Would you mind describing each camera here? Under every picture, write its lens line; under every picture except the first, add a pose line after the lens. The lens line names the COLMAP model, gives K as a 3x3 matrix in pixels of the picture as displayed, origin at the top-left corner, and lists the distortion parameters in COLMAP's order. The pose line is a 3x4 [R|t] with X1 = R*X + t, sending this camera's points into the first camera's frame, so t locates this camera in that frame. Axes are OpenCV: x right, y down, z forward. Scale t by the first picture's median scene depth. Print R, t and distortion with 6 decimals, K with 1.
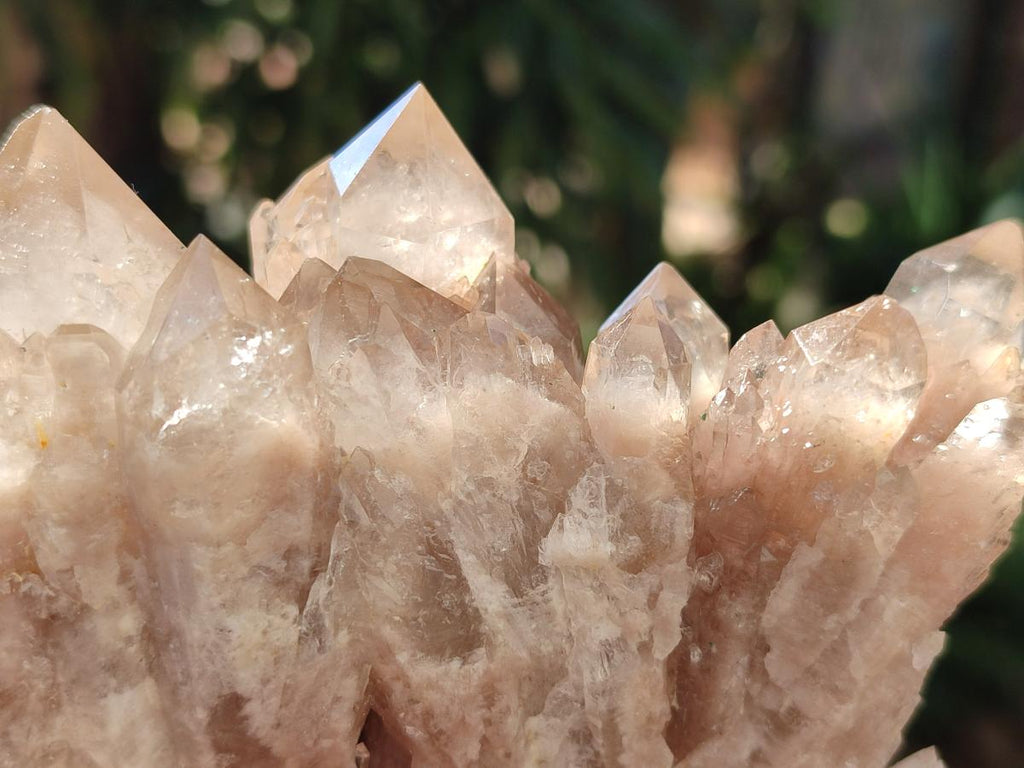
lens RADIAL K [[1518.7, 0, 512.0], [0, 1518.7, 384.0], [0, 0, 1]] dist [0.250547, -1.780600]
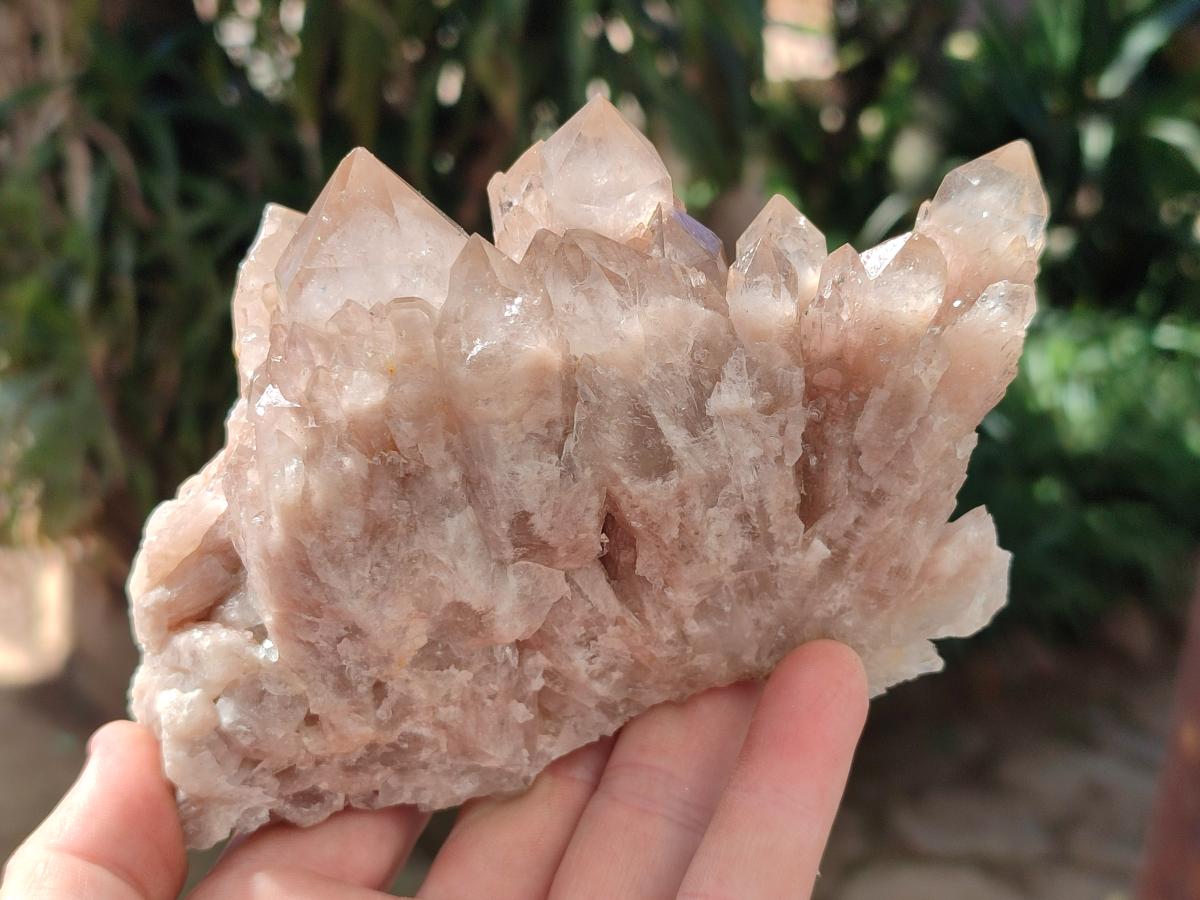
lens RADIAL K [[1779.7, 0, 600.0], [0, 1779.7, 450.0], [0, 0, 1]] dist [0.250547, -1.780600]
pose [[0.994917, -0.082772, -0.057341, 0.010839], [0.092876, 0.974343, 0.205014, -0.231444], [0.038901, -0.209298, 0.977078, -0.793732]]
